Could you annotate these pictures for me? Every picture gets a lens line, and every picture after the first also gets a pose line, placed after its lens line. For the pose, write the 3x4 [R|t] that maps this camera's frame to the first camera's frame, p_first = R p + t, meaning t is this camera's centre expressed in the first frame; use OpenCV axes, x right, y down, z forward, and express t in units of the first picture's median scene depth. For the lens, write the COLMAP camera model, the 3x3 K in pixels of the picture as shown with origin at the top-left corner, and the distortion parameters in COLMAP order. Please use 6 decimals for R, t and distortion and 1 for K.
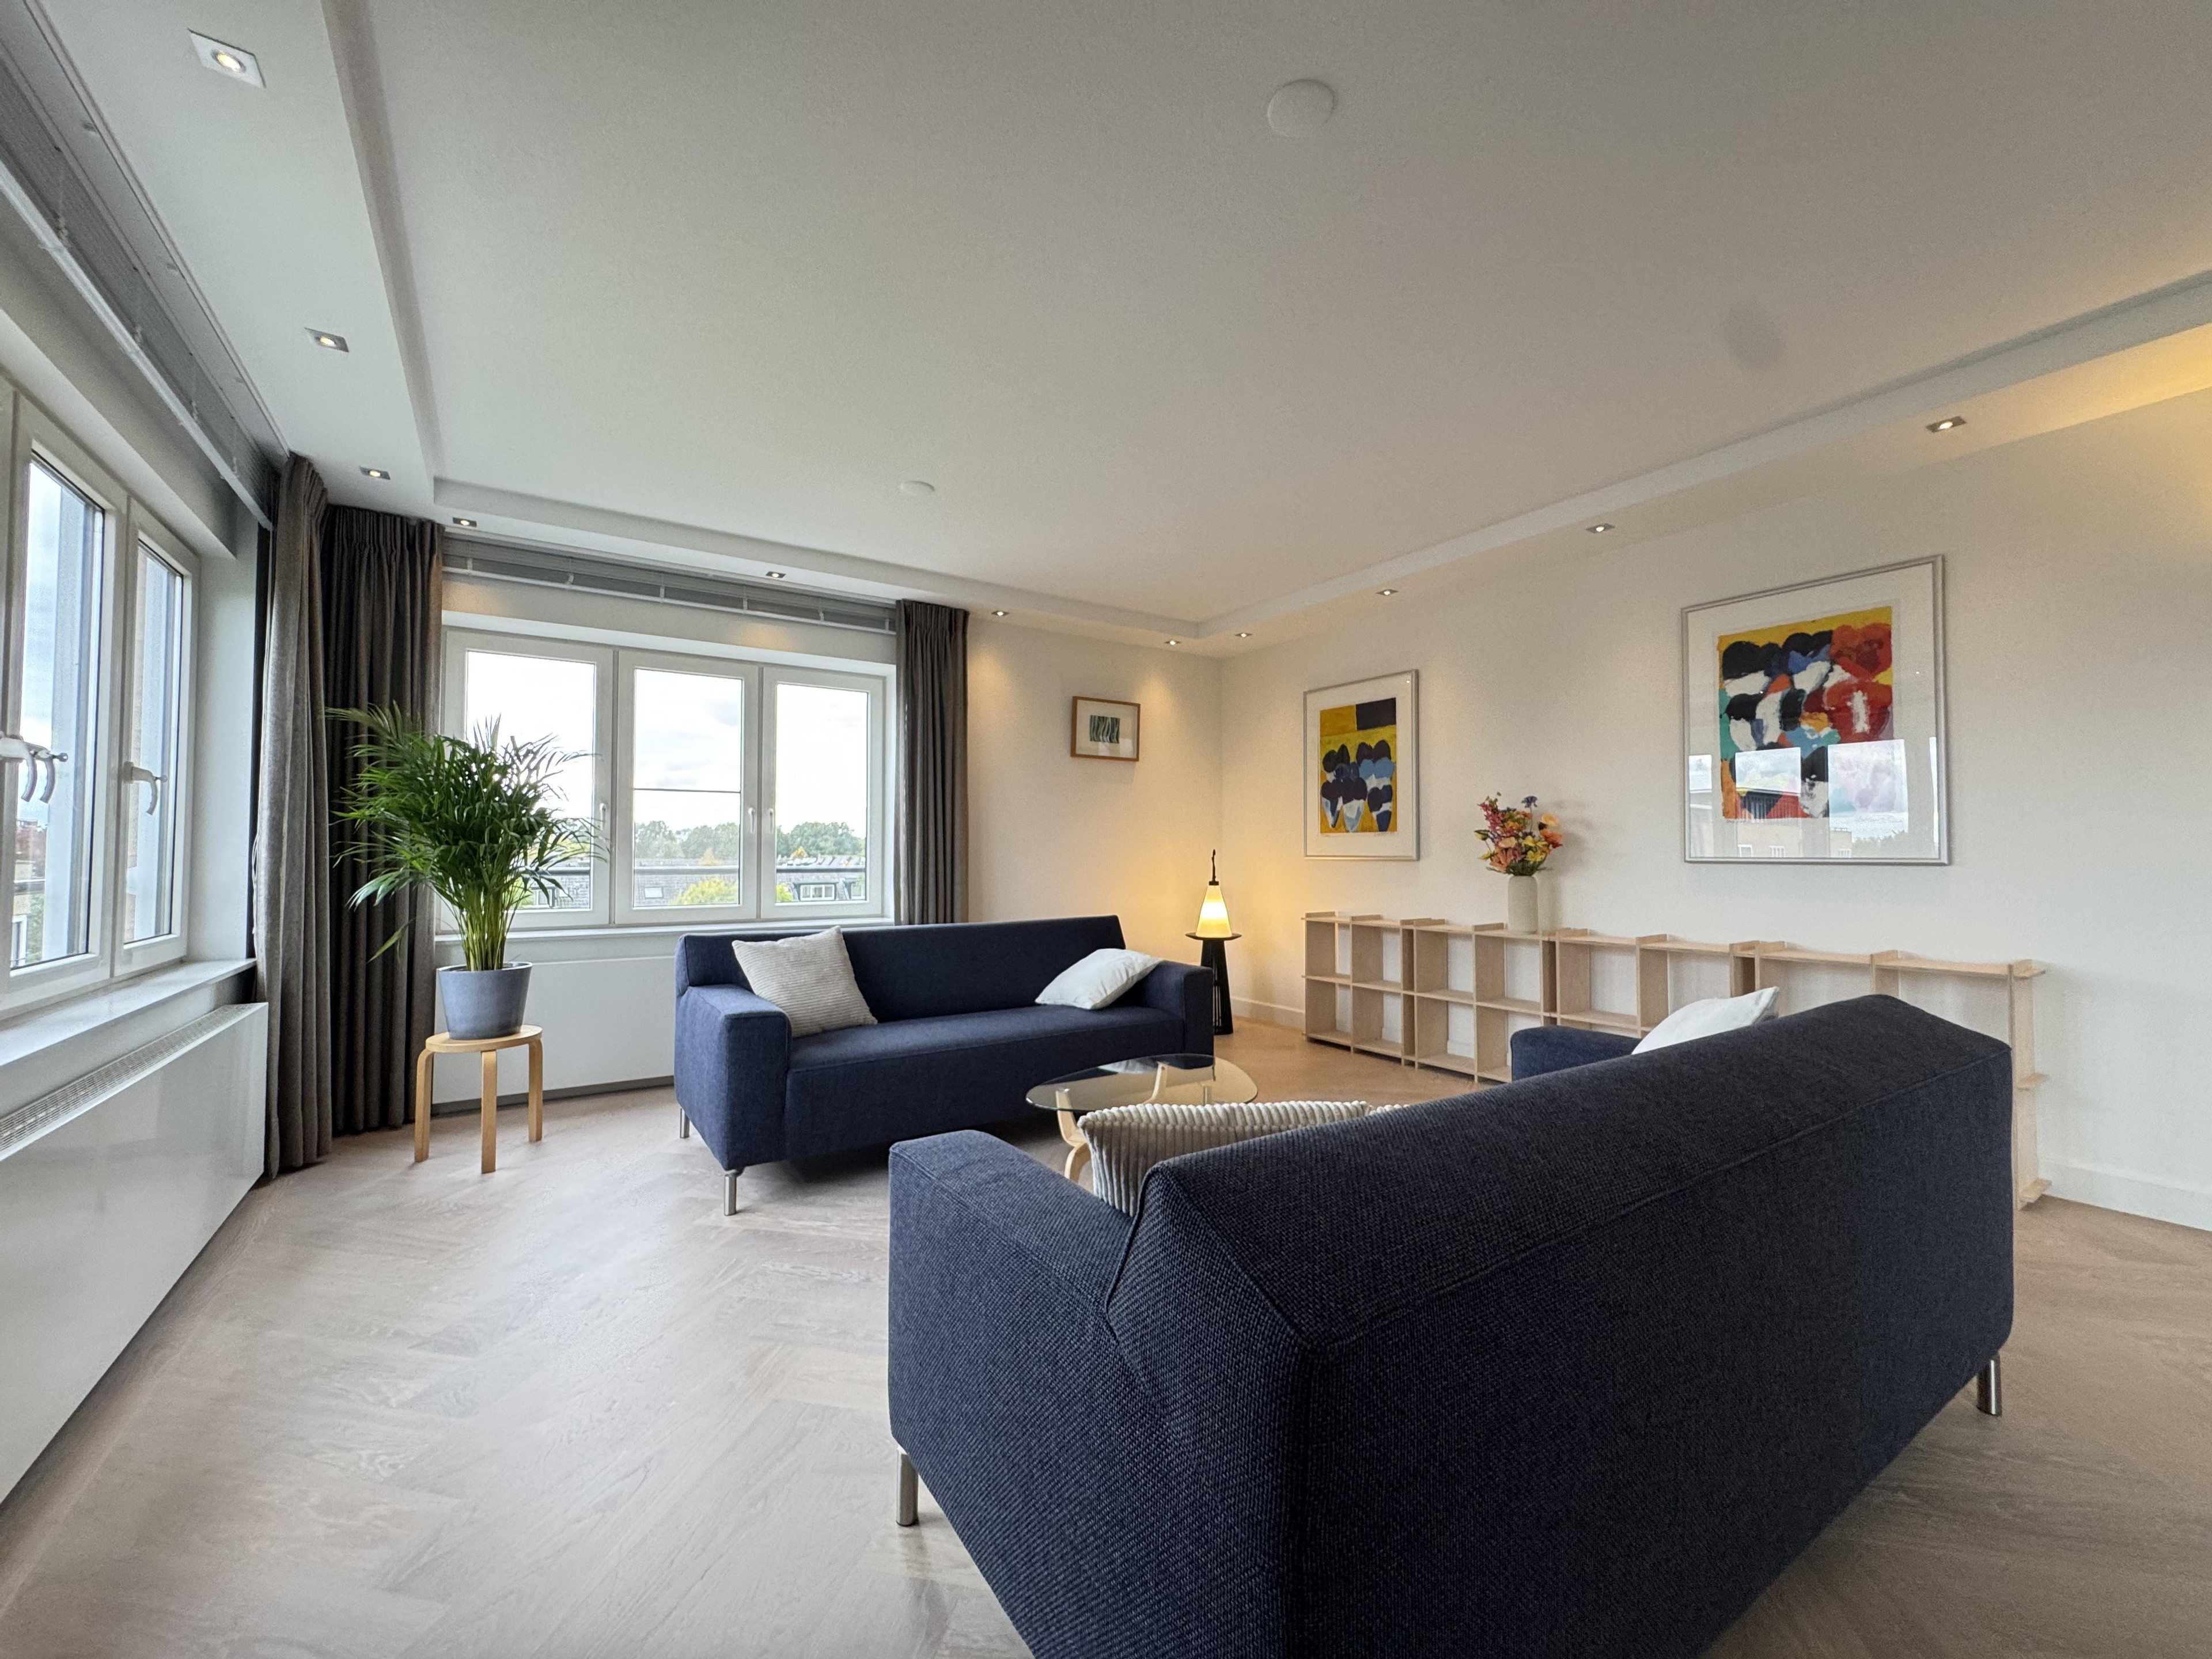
lens RADIAL K [[883.7, 0, 1103.5], [0, 883.7, 834.3], [0, 0, 1]] dist [-0.004580, 0.000754]
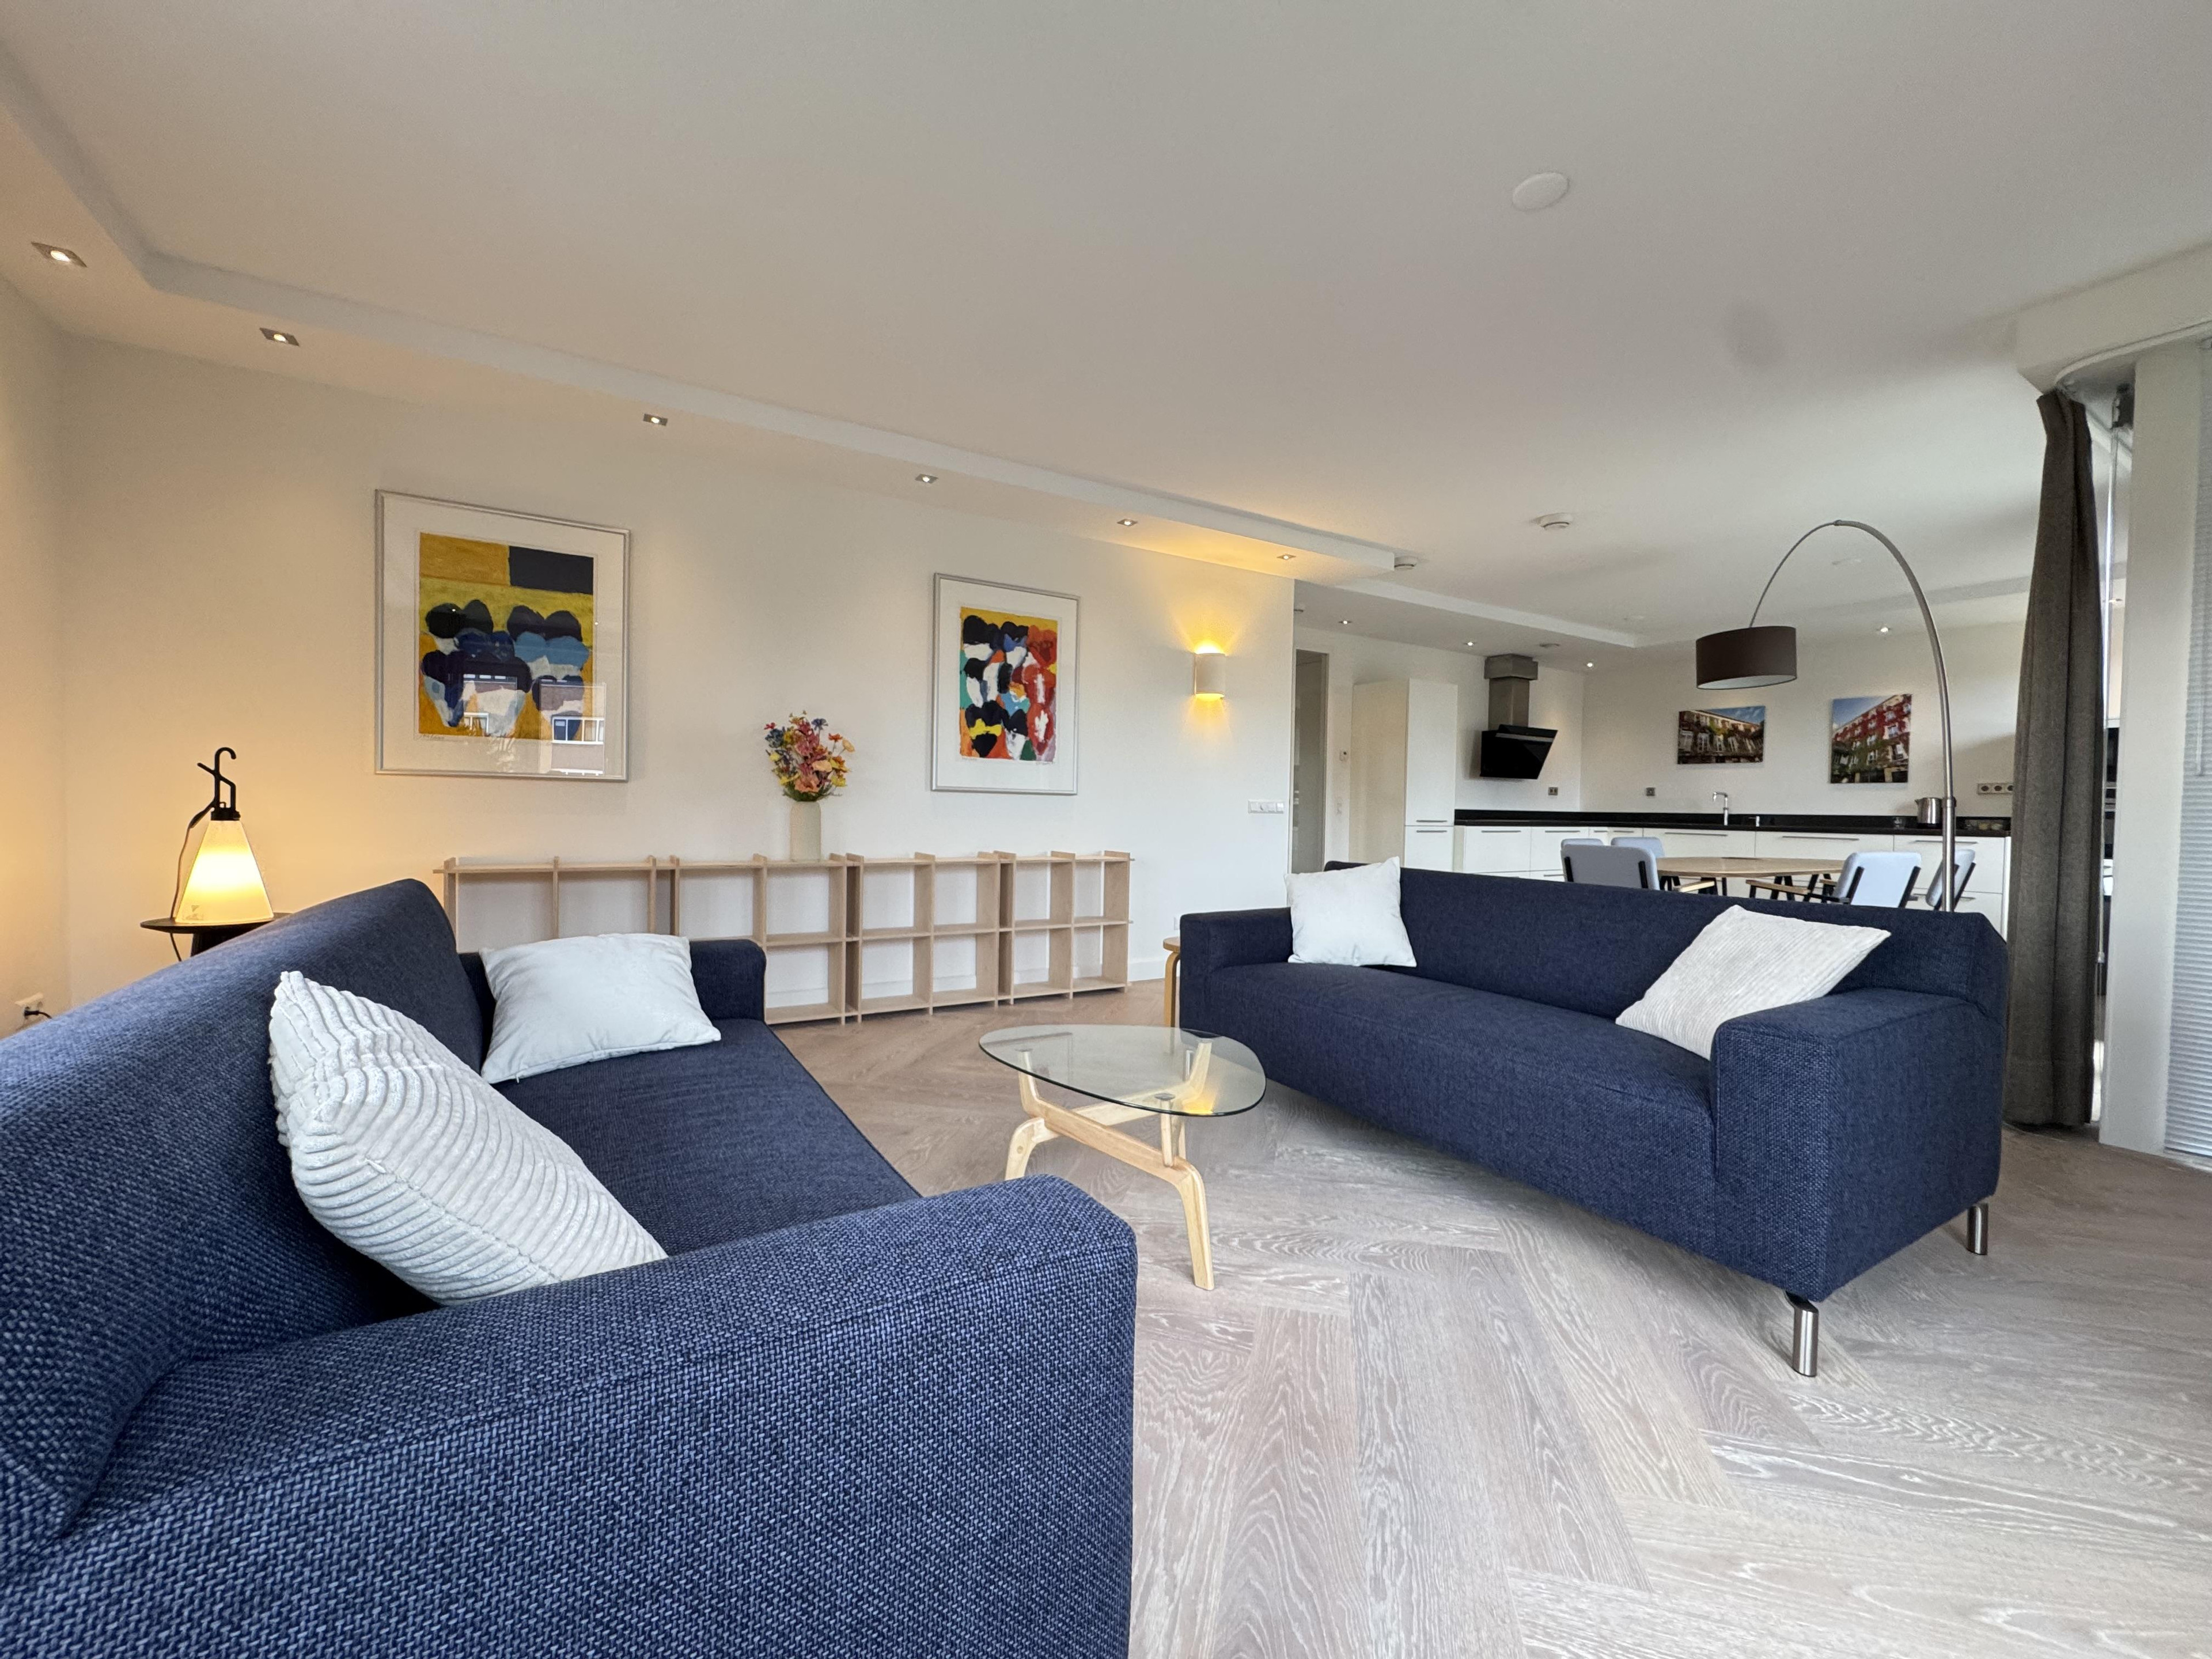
lens RADIAL K [[883.7, 0, 1109.7], [0, 883.7, 830.6], [0, 0, 1]] dist [-0.004580, 0.000754]
pose [[0.033988, -0.024497, 0.999122, -0.402676], [-0.039739, 0.998876, 0.025843, 0.035585], [-0.998632, -0.040583, 0.032976, 0.560283]]
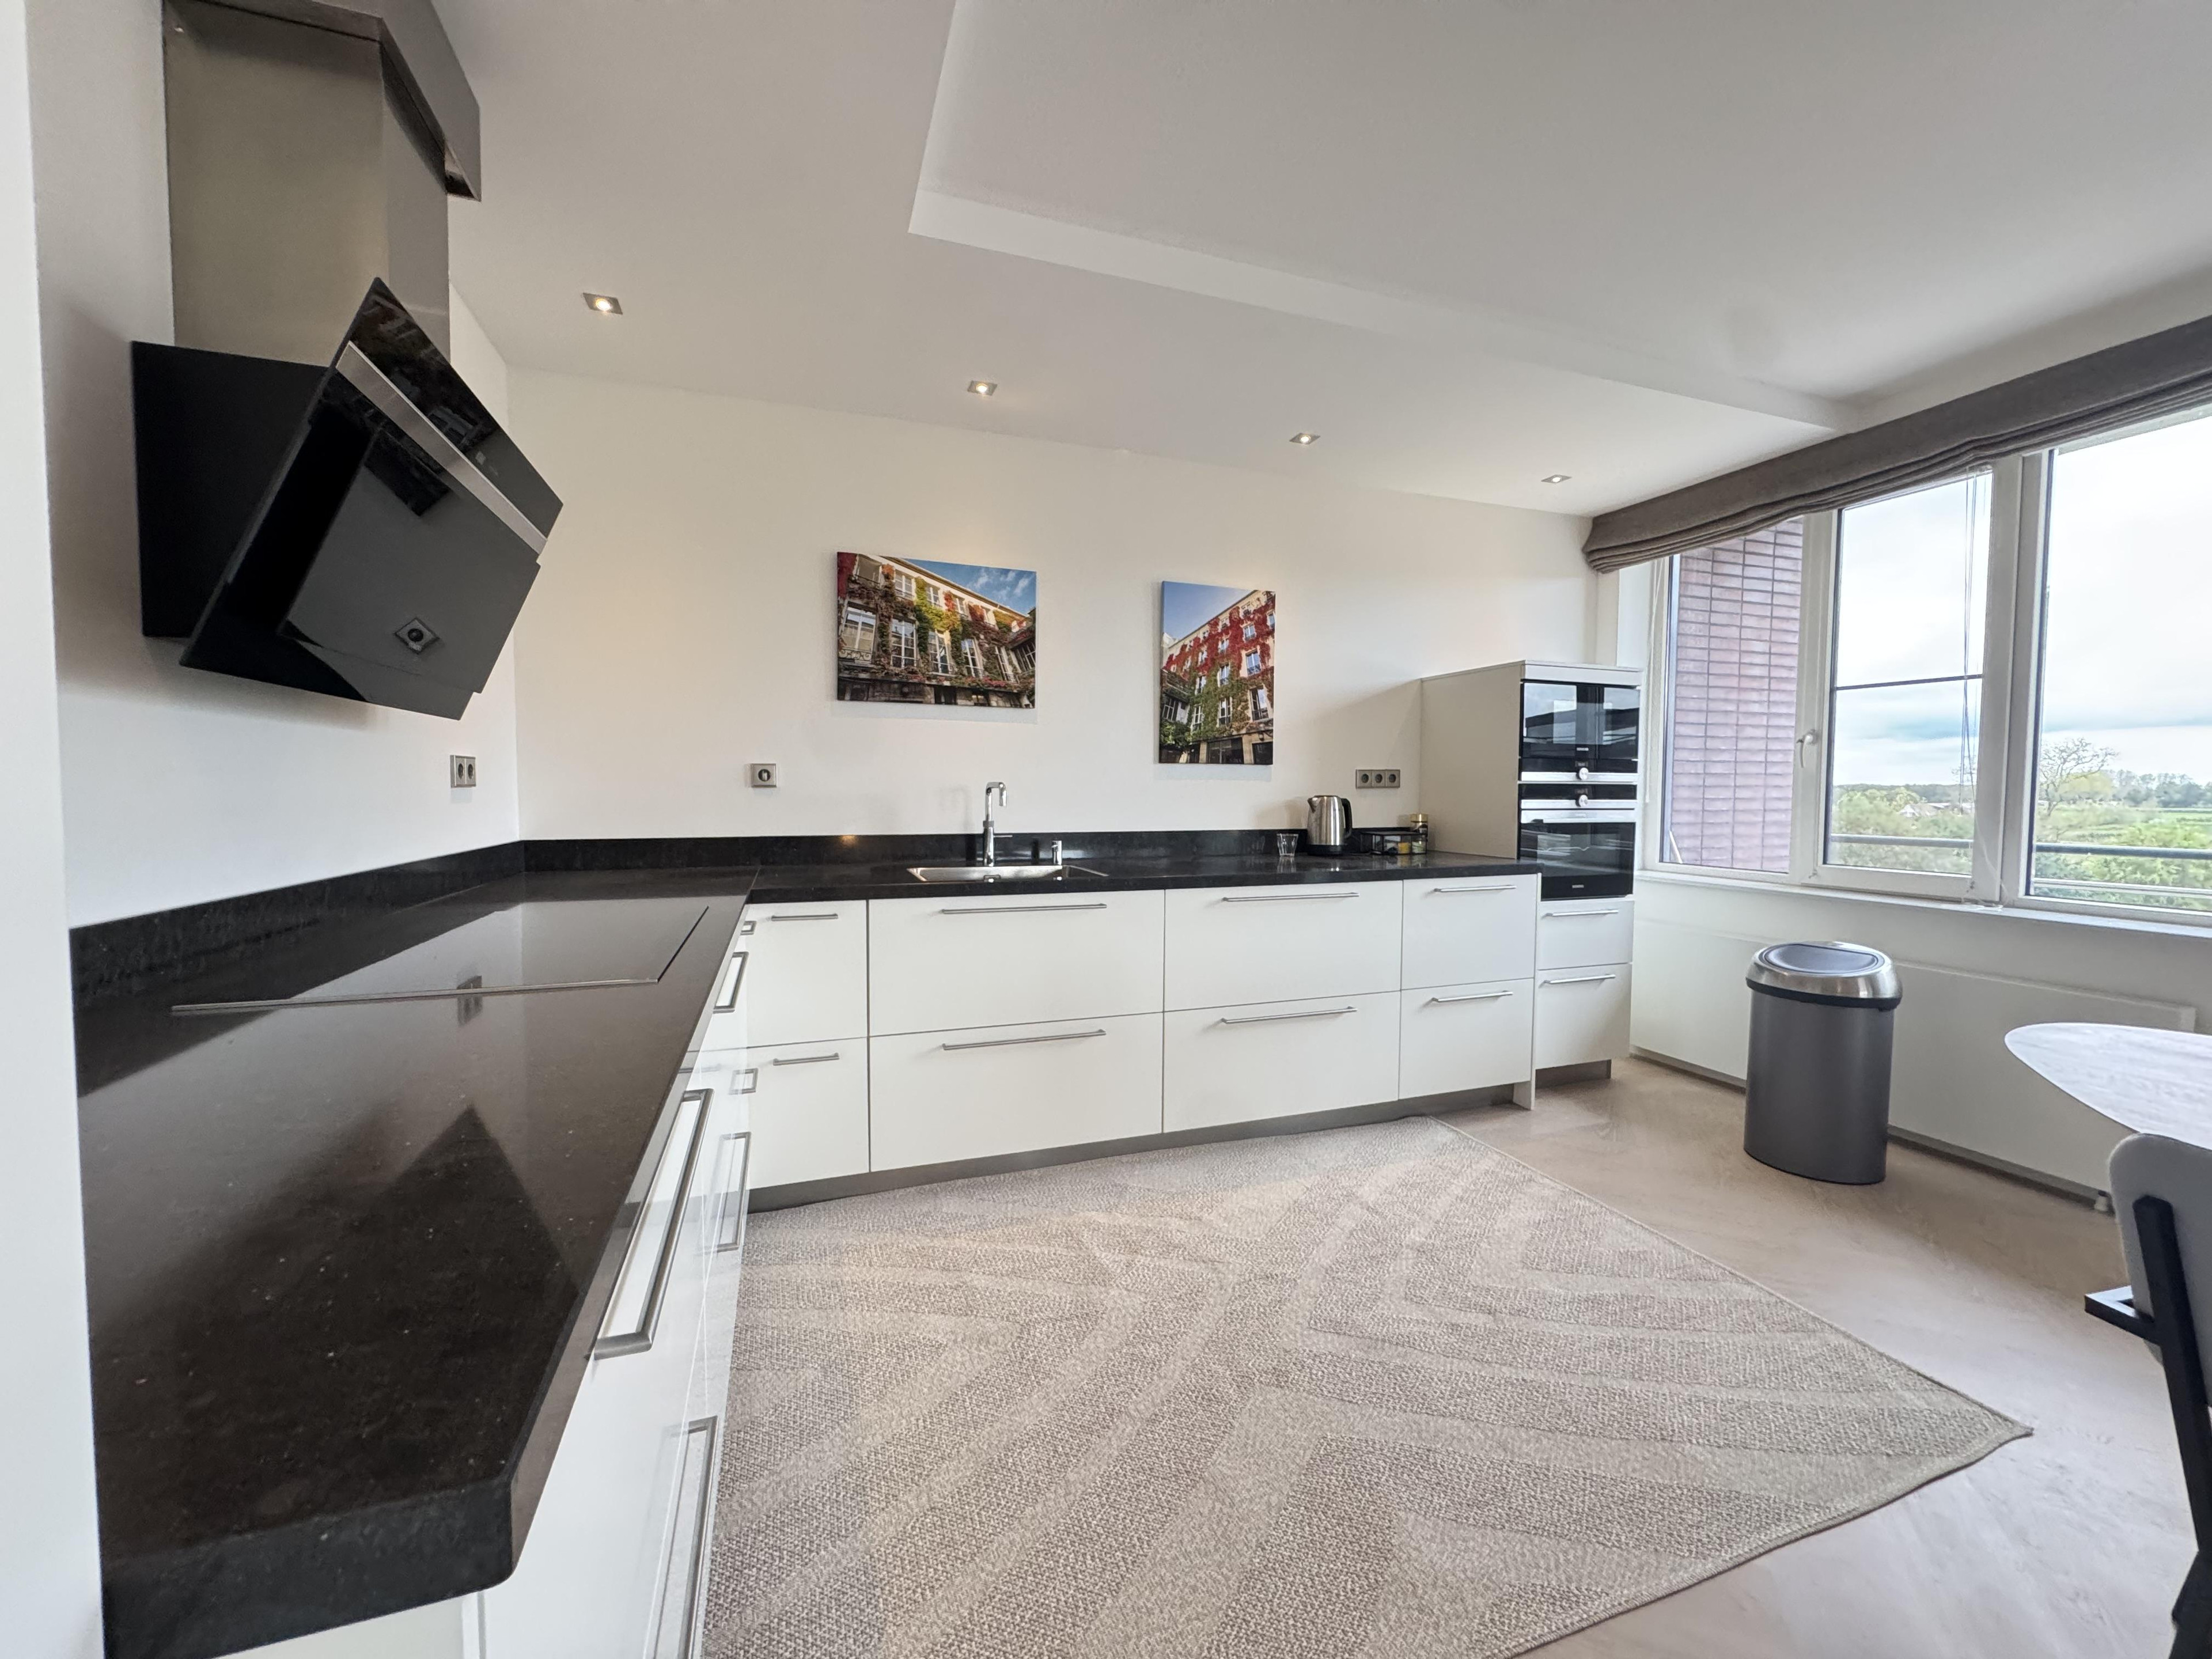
lens RADIAL K [[883.7, 0, 1107.4], [0, 883.7, 829.5], [0, 0, 1]] dist [-0.004580, 0.000754]
pose [[-0.969861, -0.014592, 0.243223, 1.061017], [-0.009161, 0.999683, 0.023445, -0.020421], [-0.243488, 0.020511, -0.969687, 0.057650]]
